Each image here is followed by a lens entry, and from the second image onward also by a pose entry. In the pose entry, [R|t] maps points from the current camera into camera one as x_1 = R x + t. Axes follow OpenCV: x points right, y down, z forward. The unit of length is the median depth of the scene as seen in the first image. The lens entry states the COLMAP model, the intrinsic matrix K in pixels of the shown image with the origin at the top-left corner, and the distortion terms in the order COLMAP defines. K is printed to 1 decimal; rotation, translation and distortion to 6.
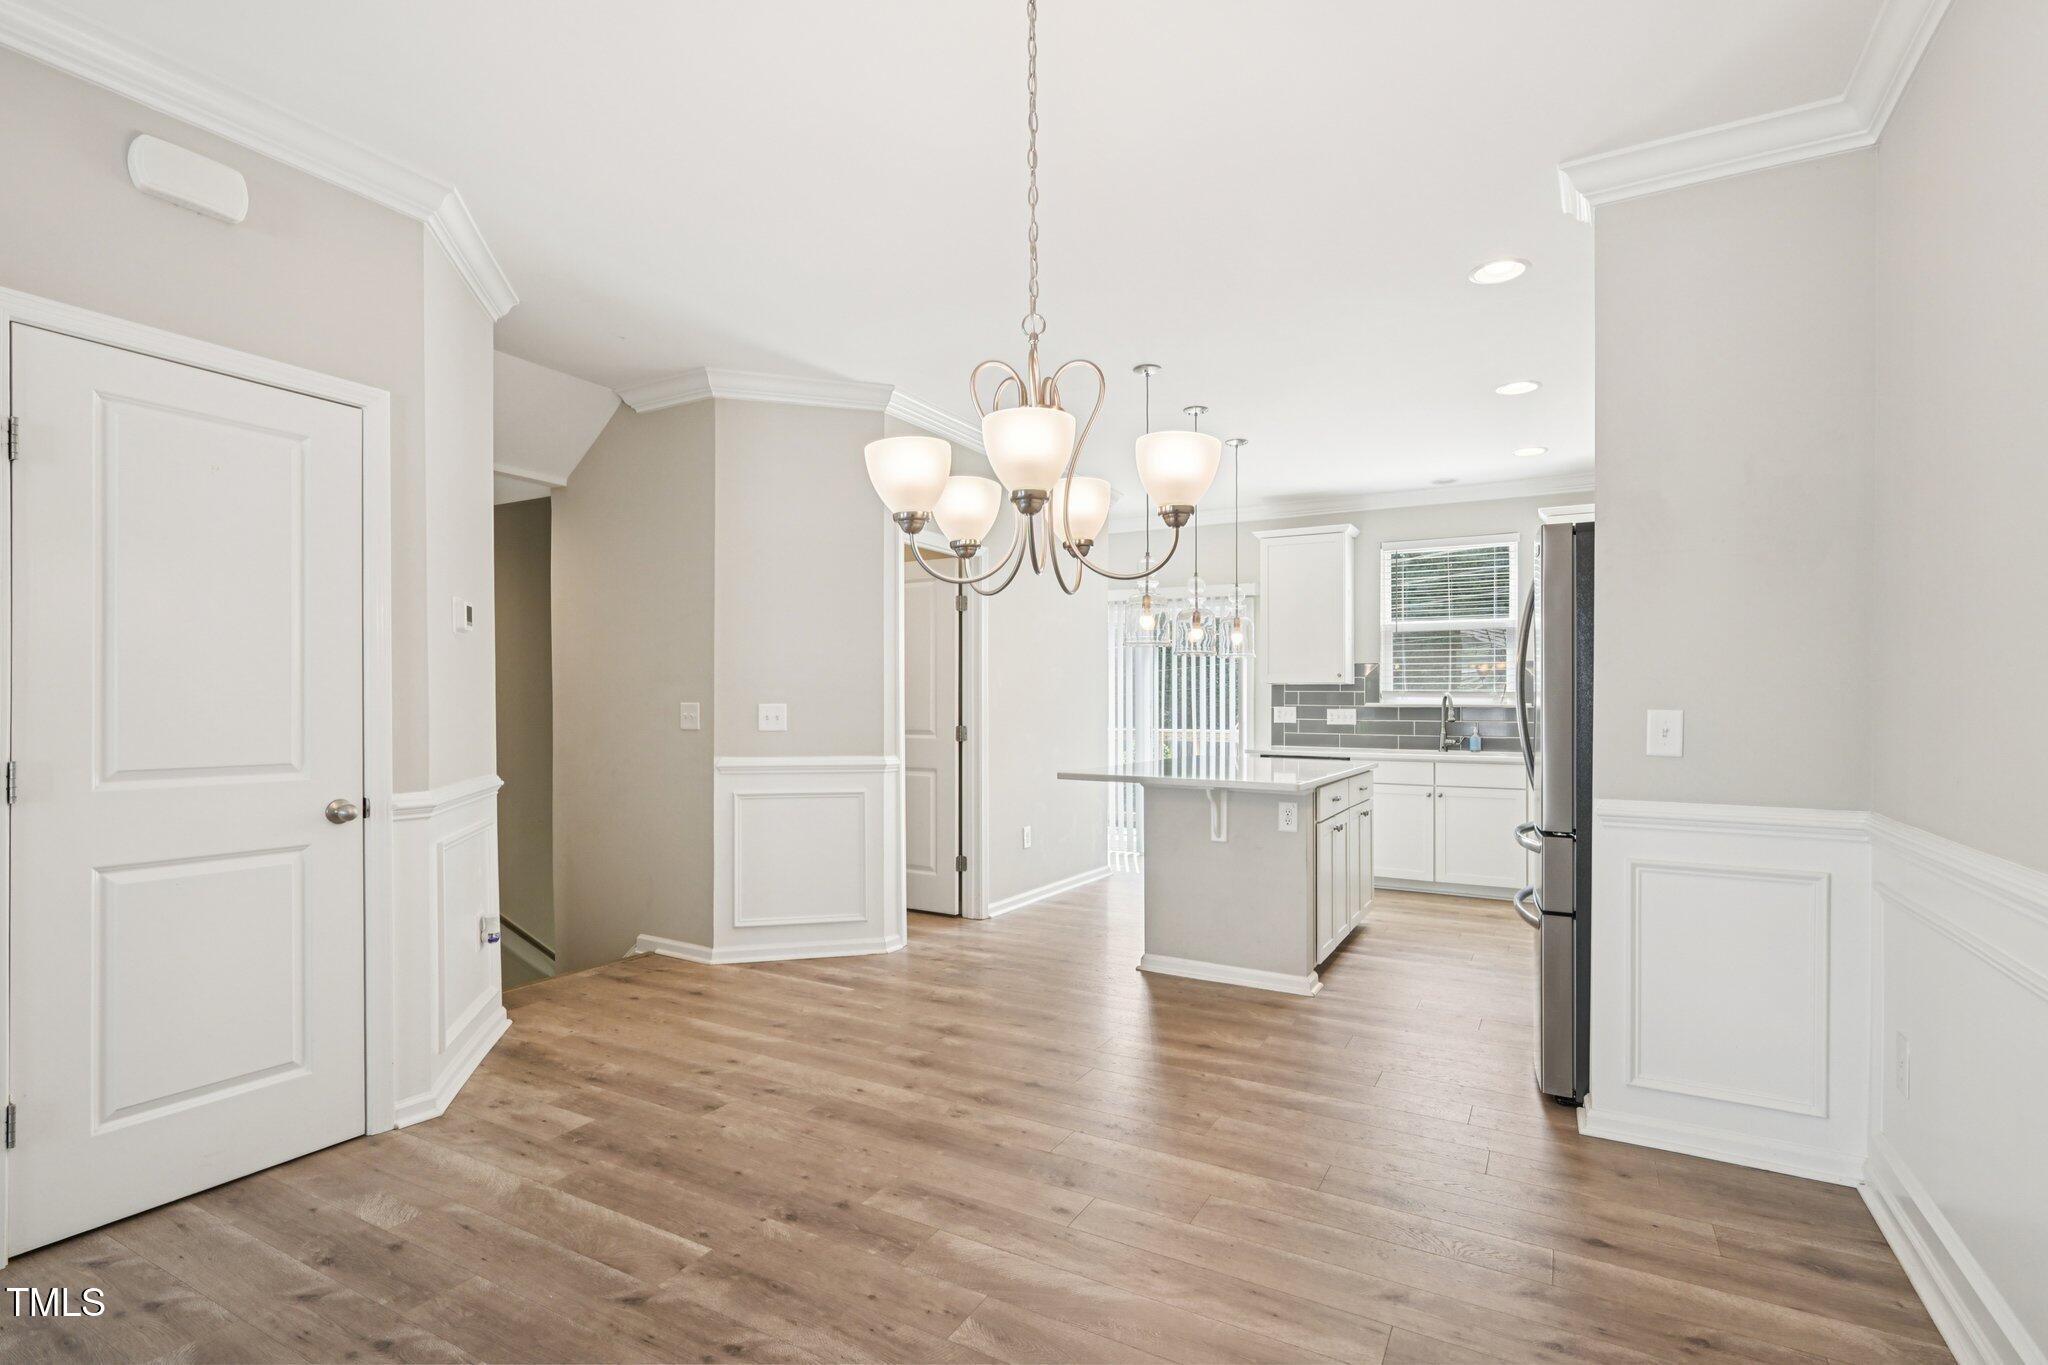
lens RADIAL K [[990.1, 0, 1022.7], [0, 990.1, 690.7], [0, 0, 1]] dist [-0.021141, 0.000112]
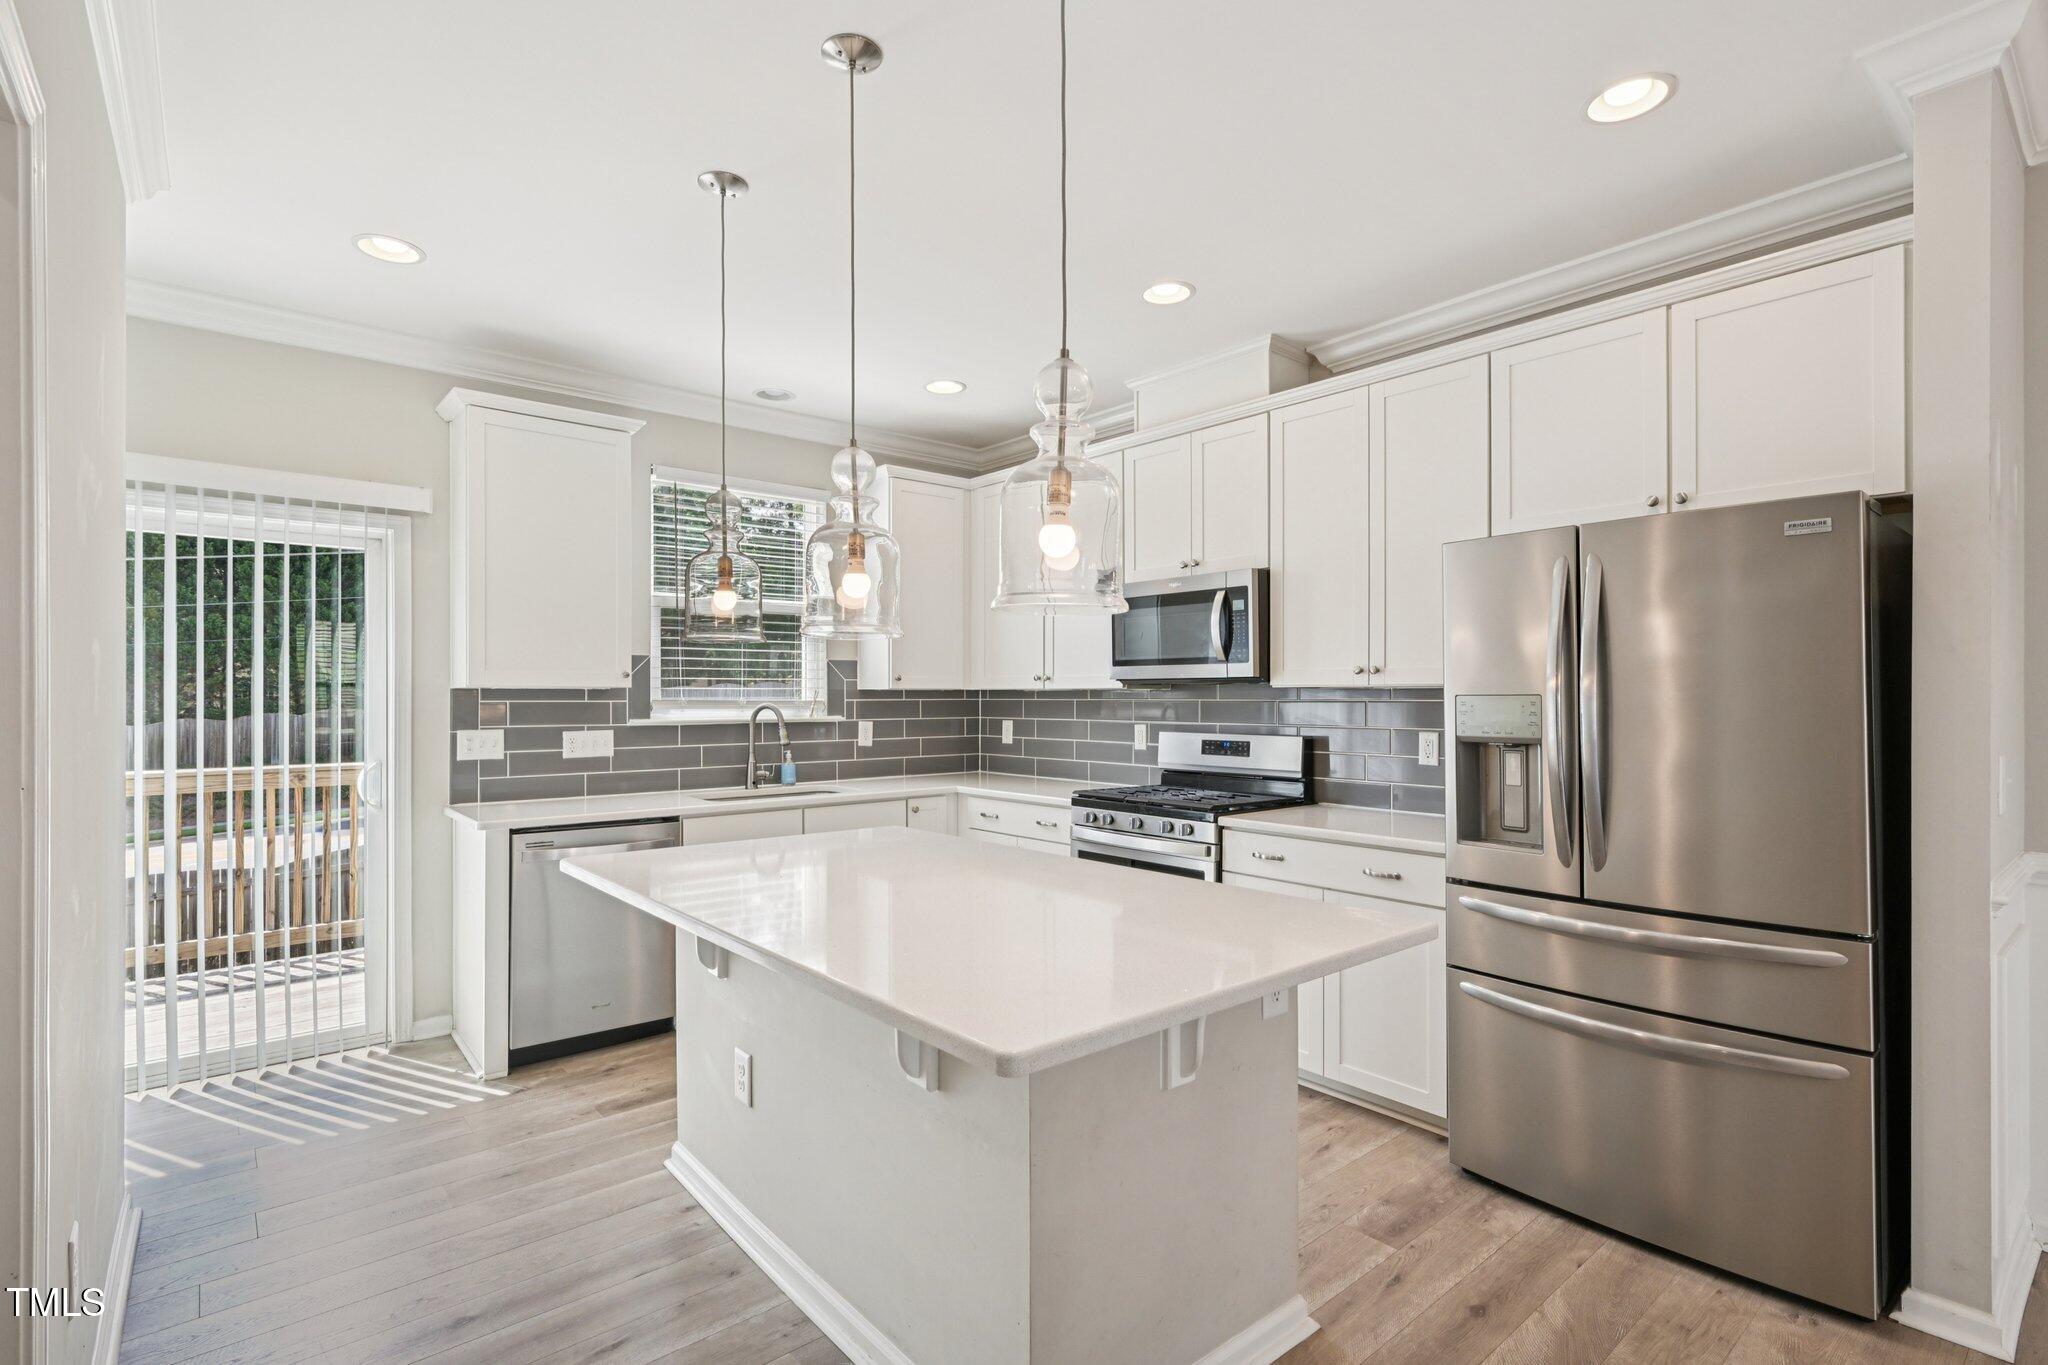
lens RADIAL K [[971.0, 0, 1024.0], [0, 971.0, 682.5], [0, 0, 1]] dist [0.009236, 0.000622]
pose [[0.348851, 0.007302, 0.937150, -0.140064], [-0.010180, 0.999940, -0.004002, -0.011343], [-0.937123, -0.008144, 0.348904, 0.587890]]
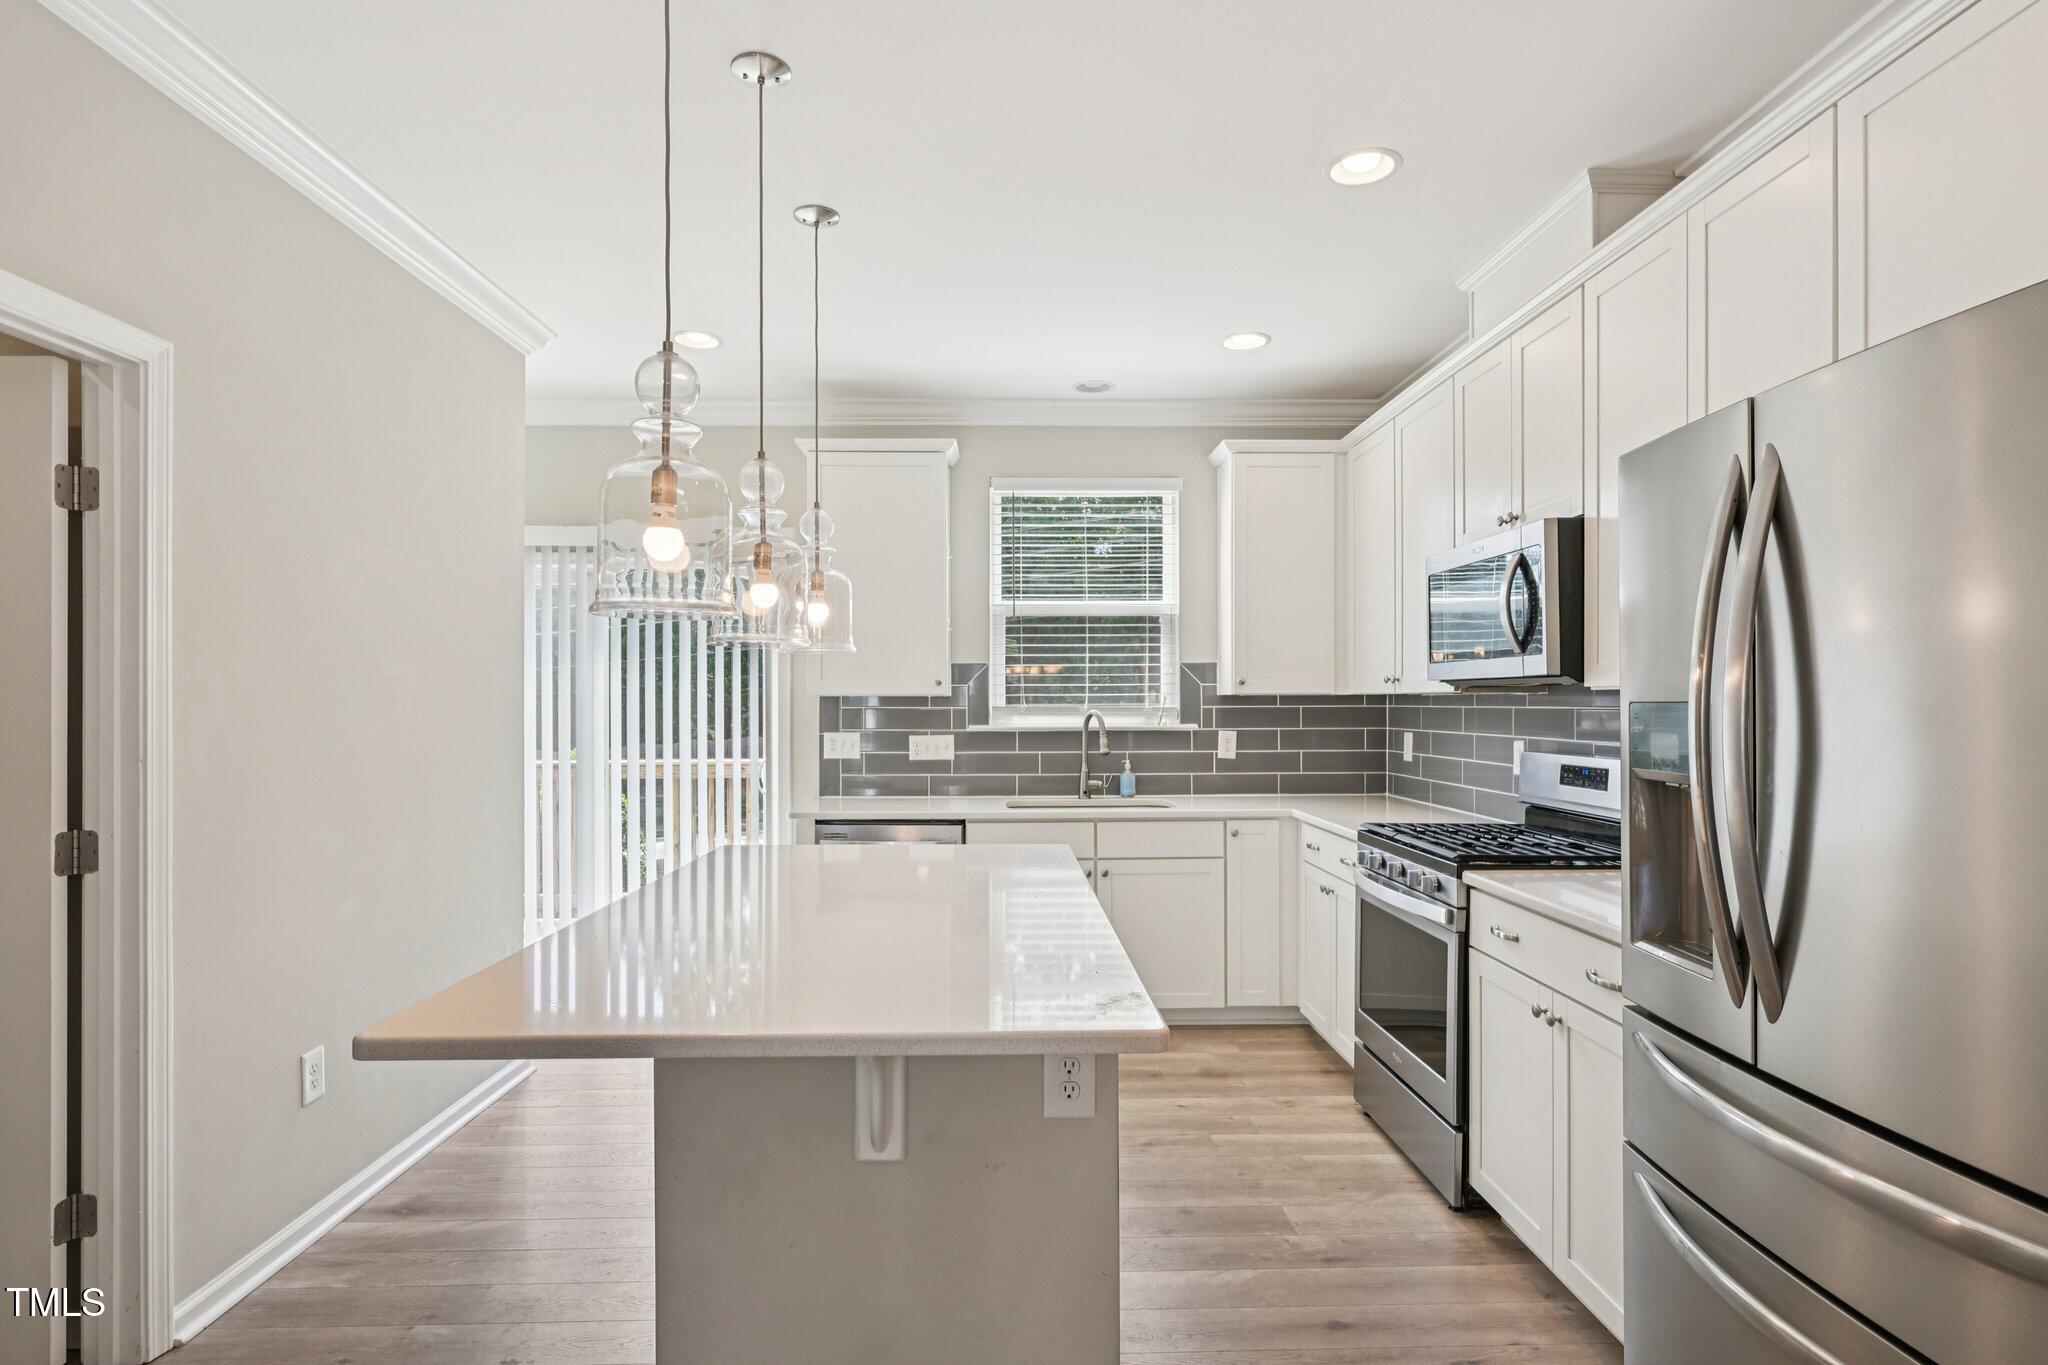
lens RADIAL K [[1059.4, 0, 1030.7], [0, 1059.4, 694.8], [0, 0, 1]] dist [0.003658, 0.001014]
pose [[0.858120, -0.004420, 0.513429, 0.030252], [0.000422, 0.999969, 0.007904, -0.013628], [-0.513448, -0.006566, 0.858095, 0.408369]]
